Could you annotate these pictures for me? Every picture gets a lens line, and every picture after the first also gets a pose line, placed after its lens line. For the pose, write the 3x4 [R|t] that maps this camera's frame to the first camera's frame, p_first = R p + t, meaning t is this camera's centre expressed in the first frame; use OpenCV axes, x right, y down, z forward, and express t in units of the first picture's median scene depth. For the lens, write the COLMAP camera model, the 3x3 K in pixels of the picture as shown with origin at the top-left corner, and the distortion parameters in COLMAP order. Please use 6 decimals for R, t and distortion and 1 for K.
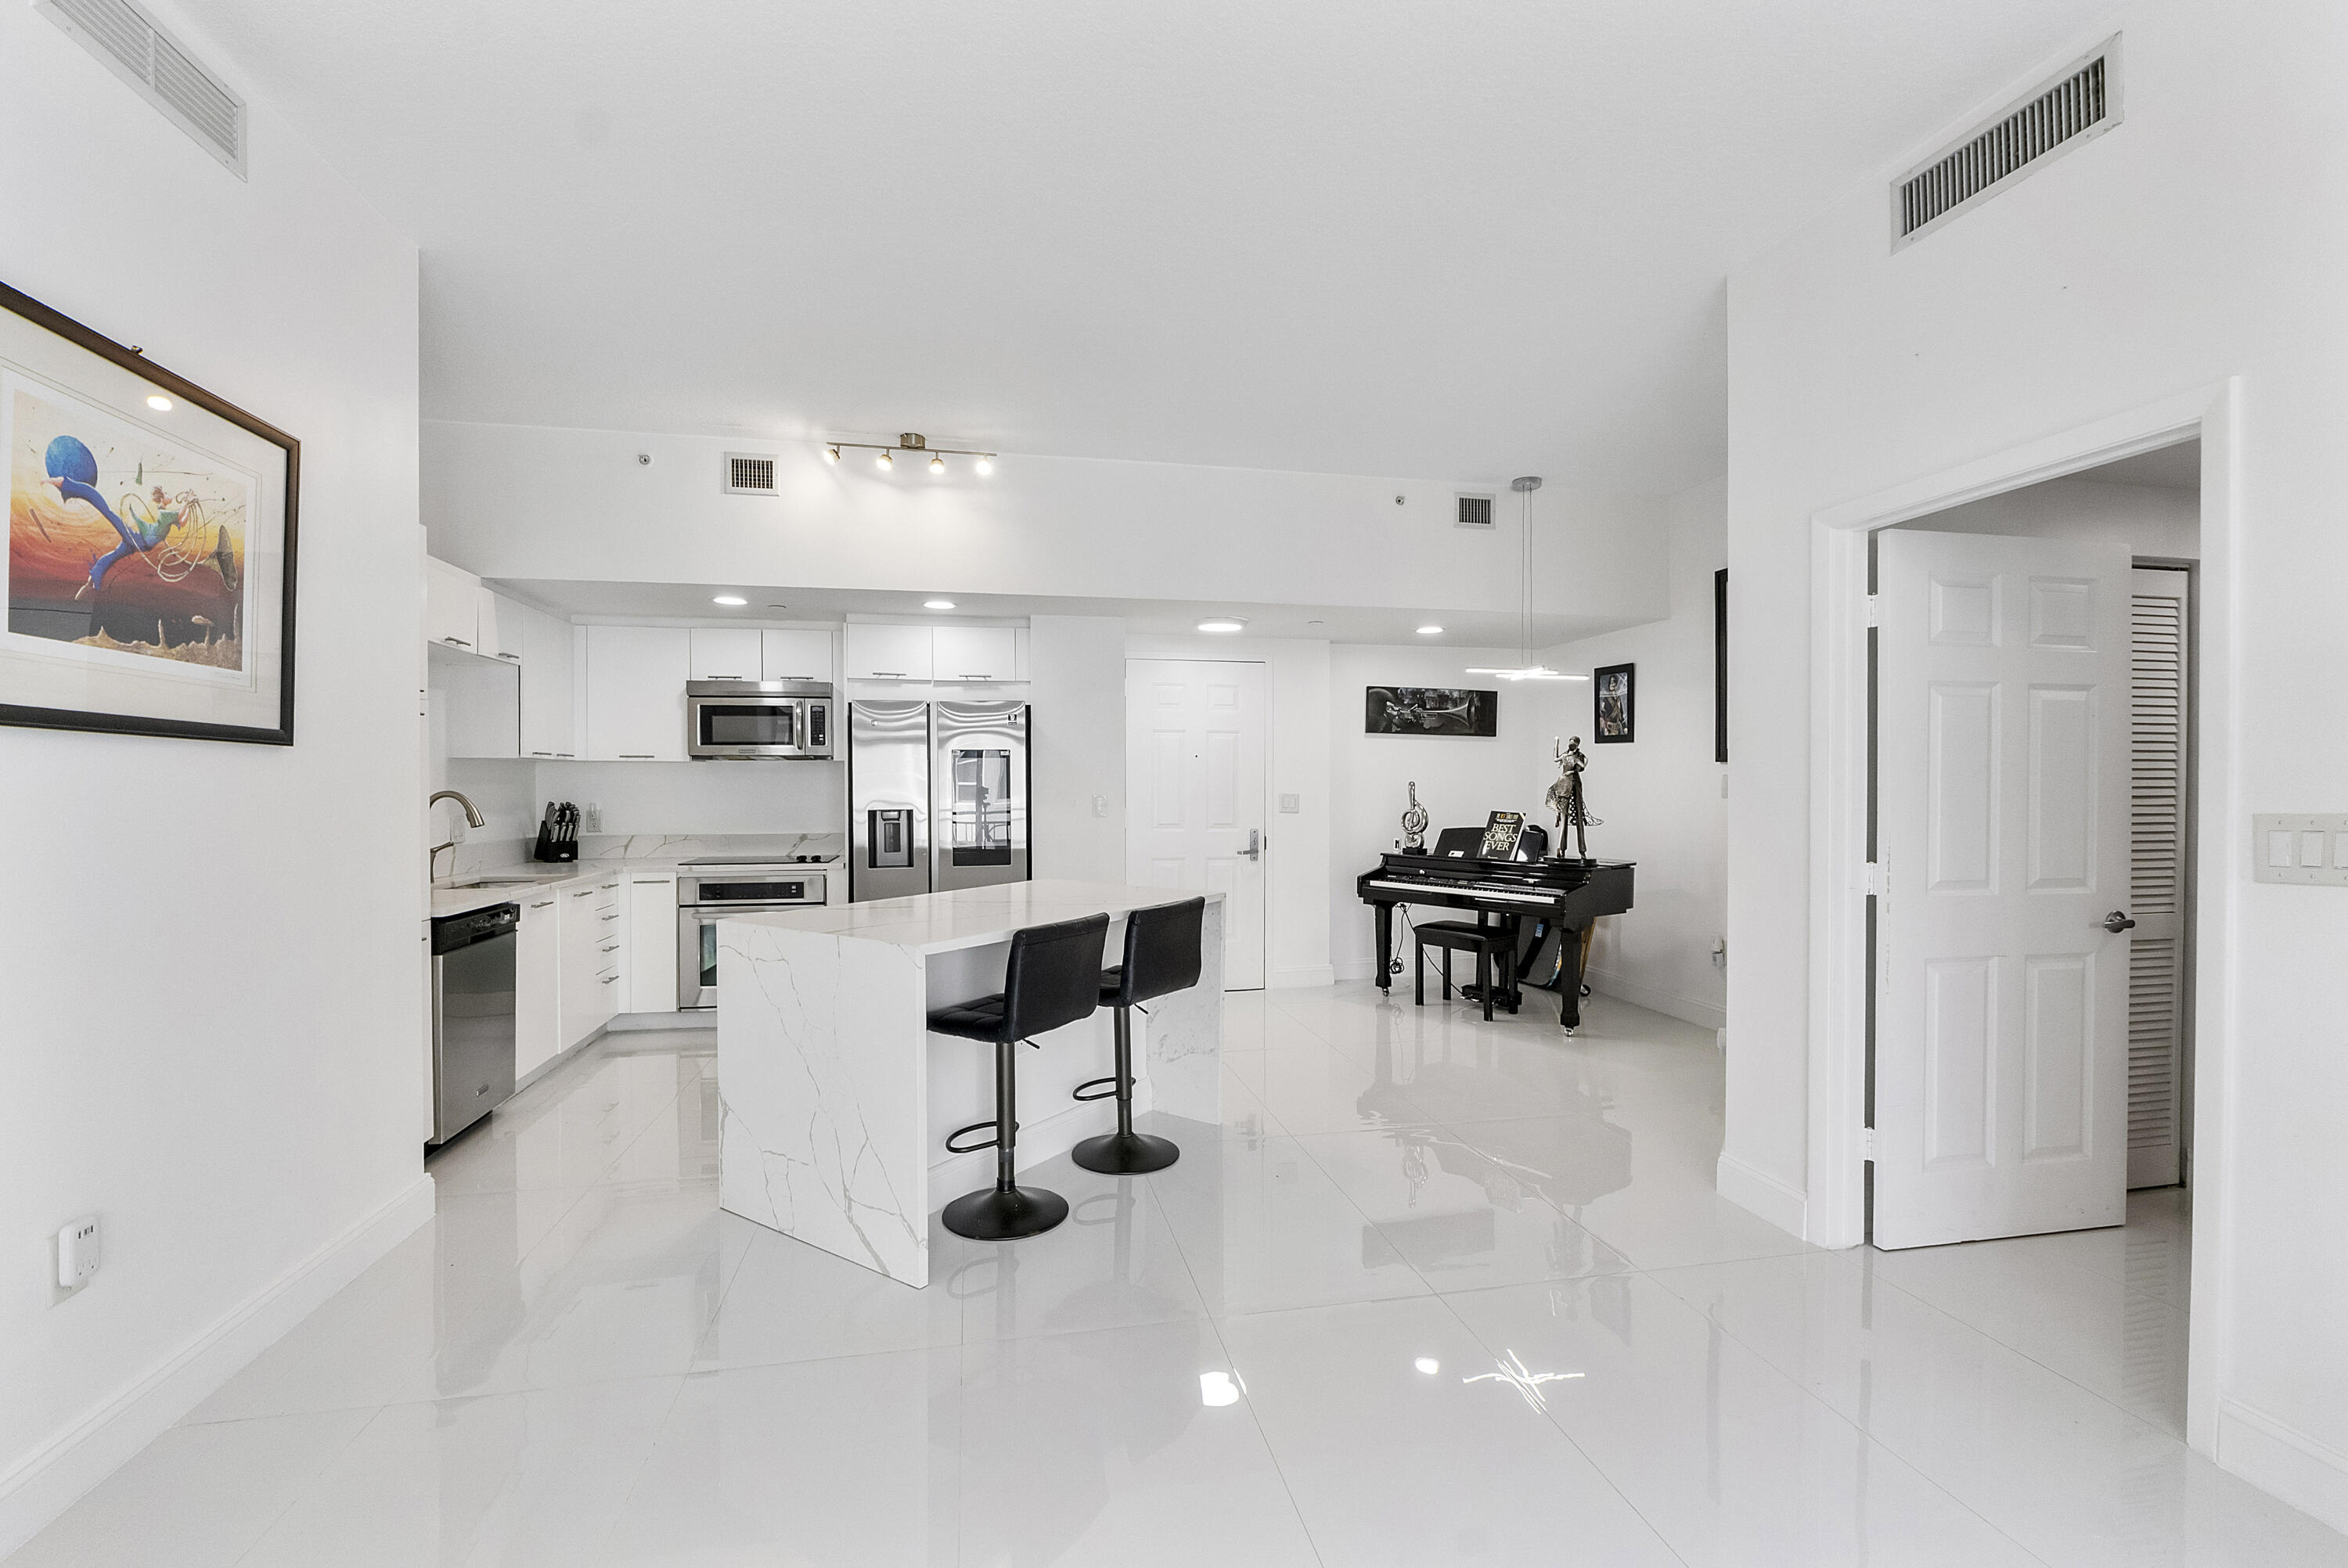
lens RADIAL K [[1010.9, 0, 1179.7], [0, 1010.9, 796.7], [0, 0, 1]] dist [-0.002711, -0.000320]
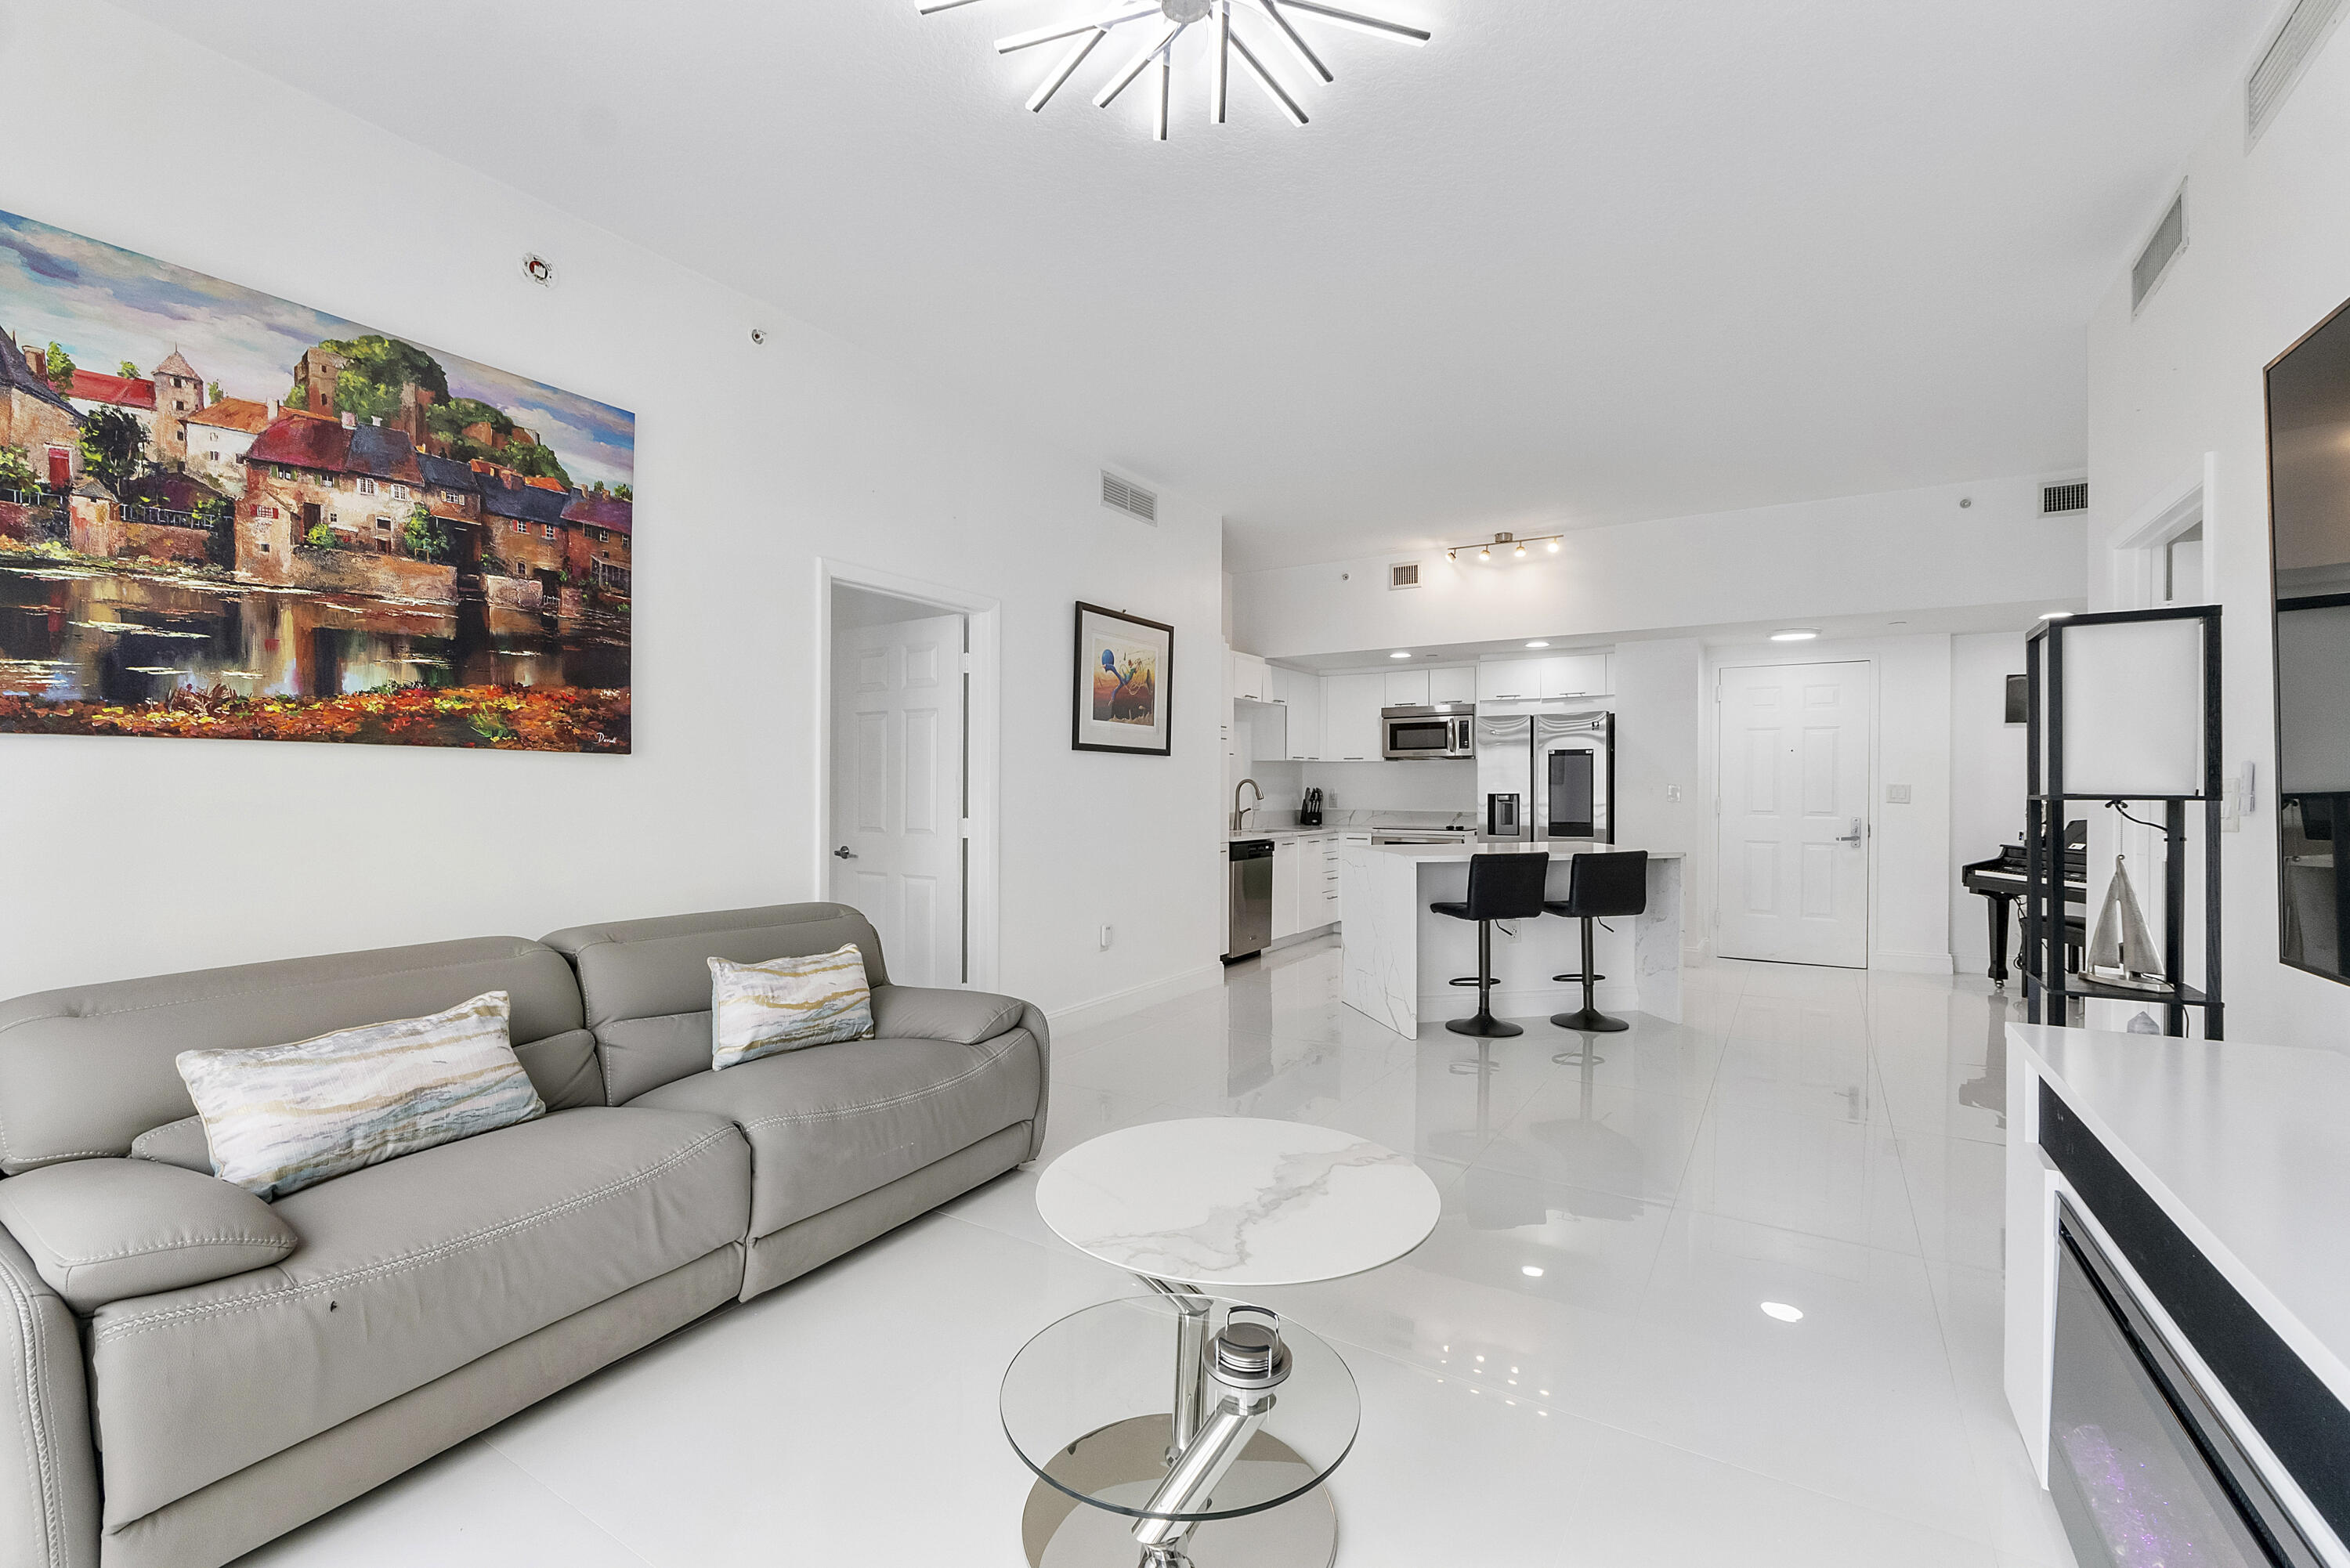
lens RADIAL K [[1011.8, 0, 1180.8], [0, 1011.8, 796.7], [0, 0, 1]] dist [-0.002711, -0.000320]
pose [[0.725363, 0.010393, -0.688289, 0.347902], [-0.010556, 0.999936, 0.003973, 0.015838], [0.688286, 0.004384, 0.725426, -0.317099]]
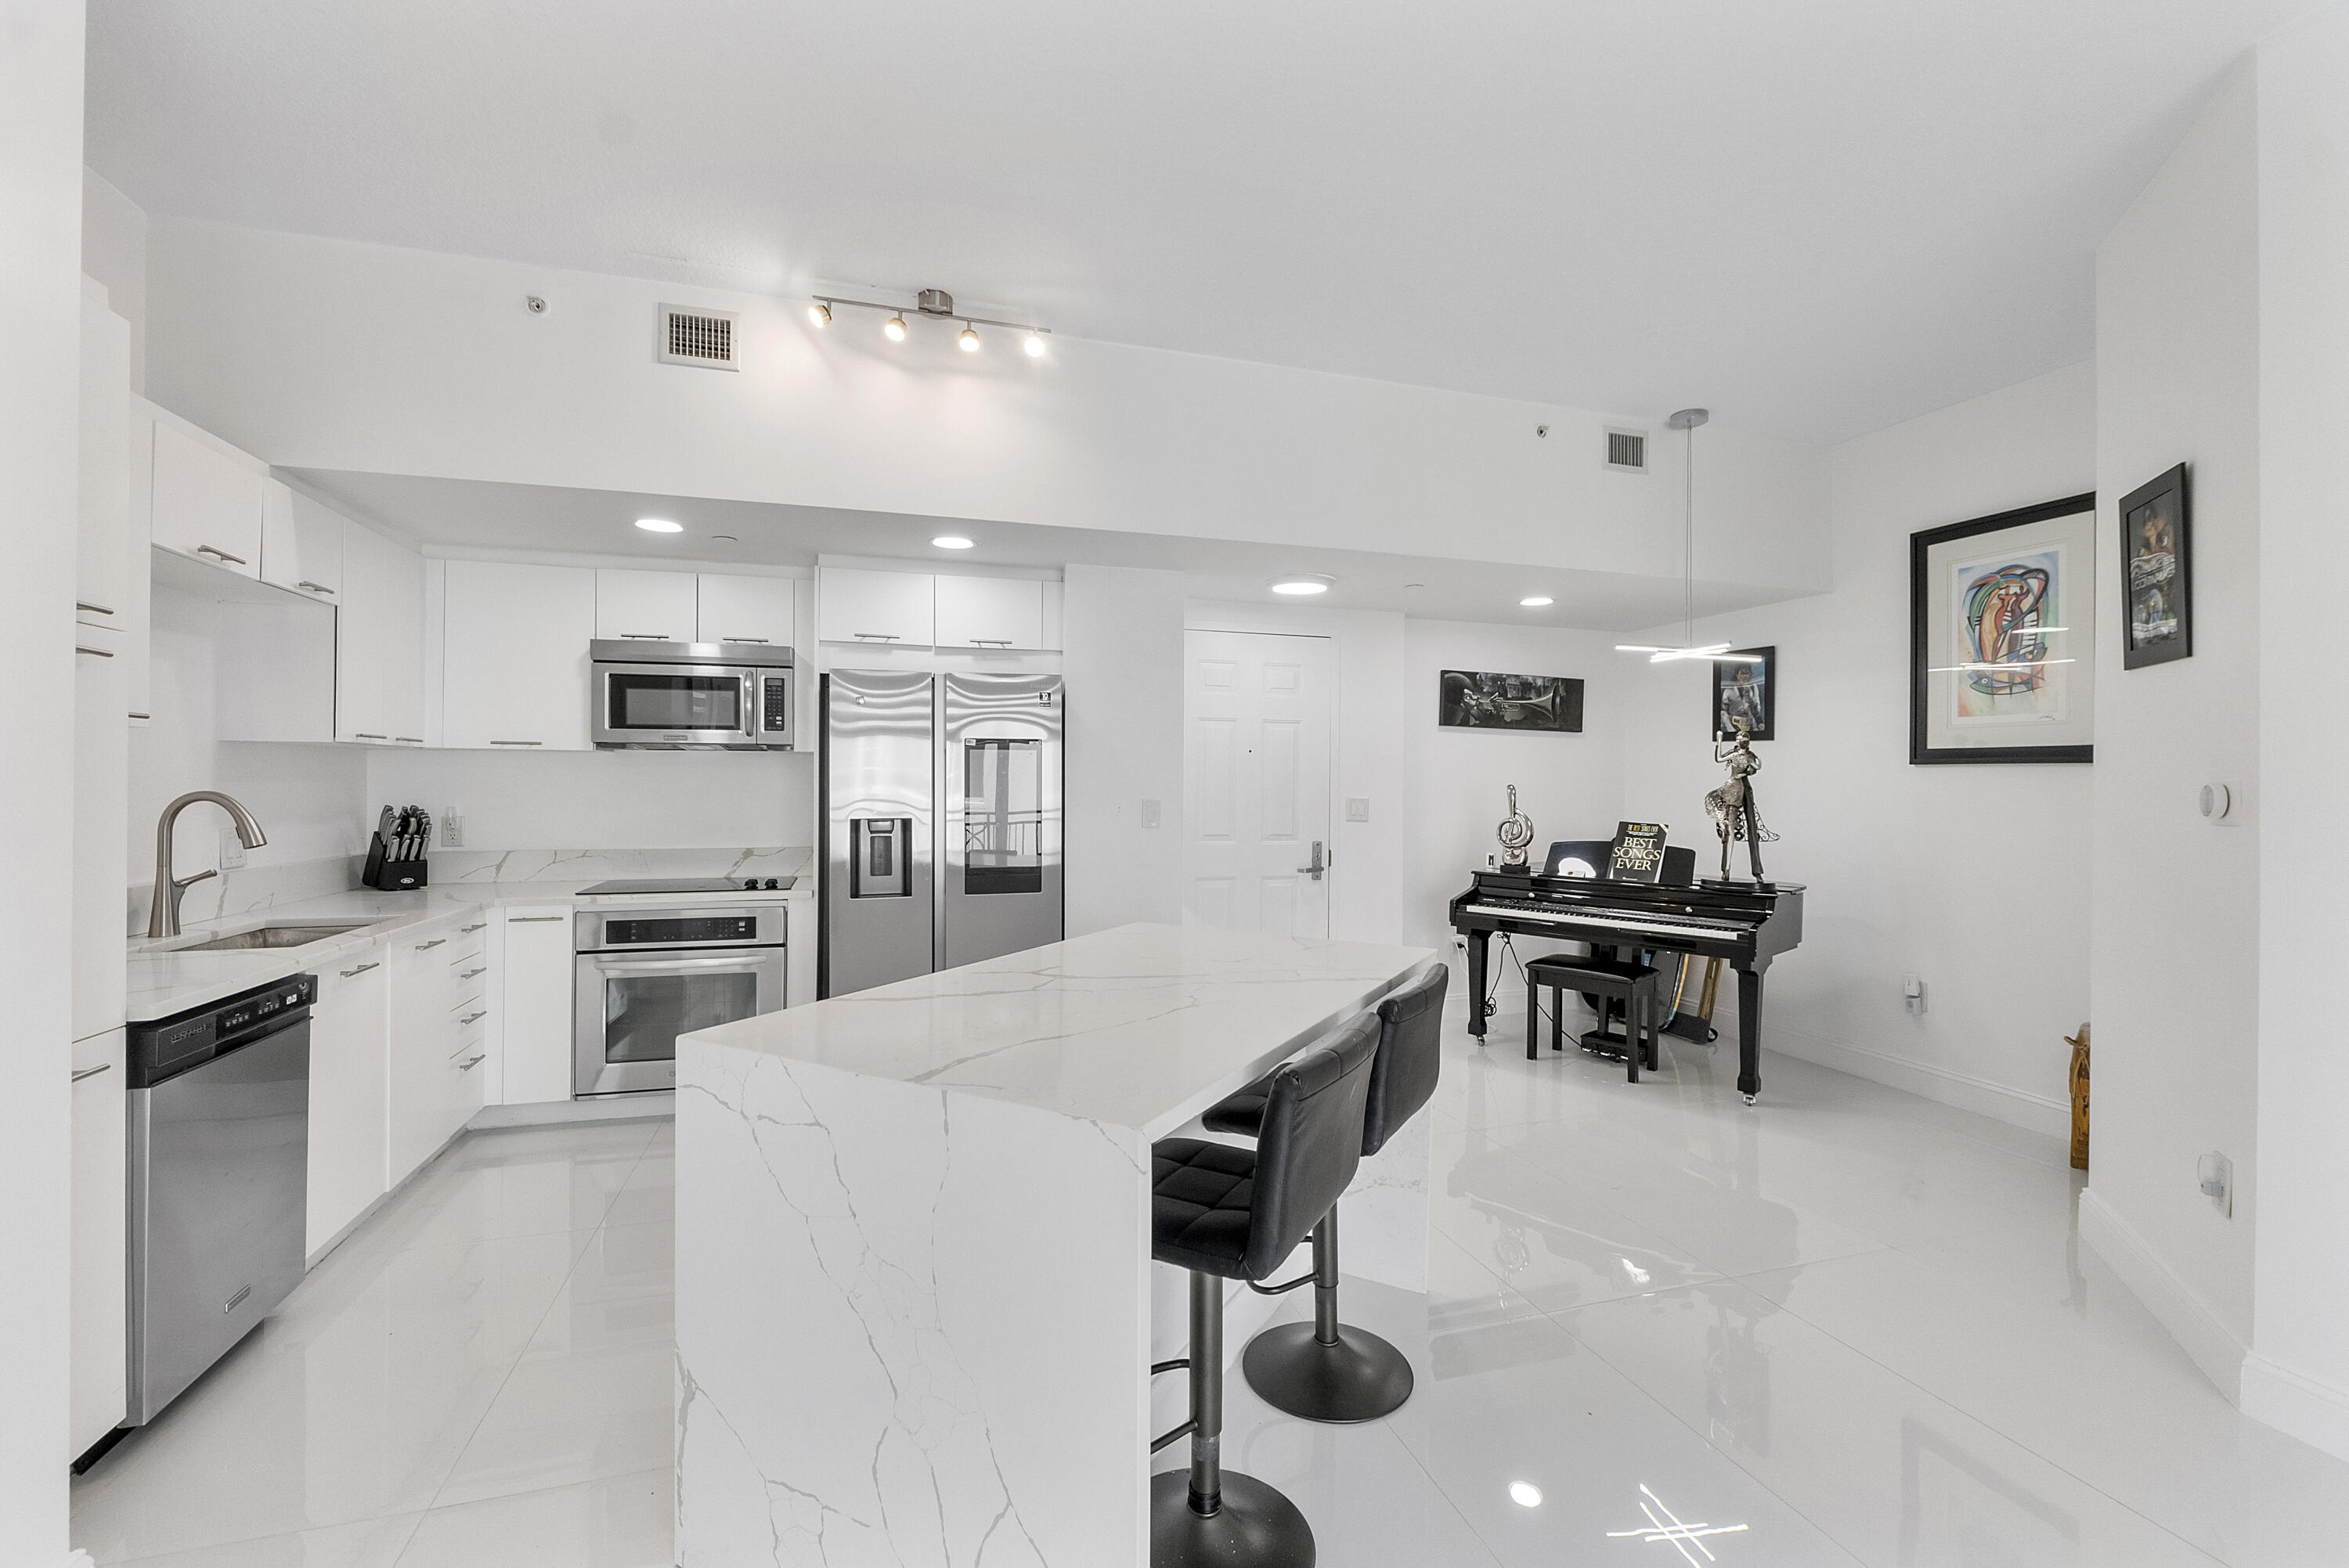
lens RADIAL K [[996.9, 0, 1181.7], [0, 996.9, 783.4], [0, 0, 1]] dist [-0.004210, -0.000393]
pose [[0.994941, 0.007218, 0.100205, -0.138859], [-0.006081, 0.999914, -0.011655, -0.005606], [-0.100280, 0.010987, 0.994899, 0.251248]]
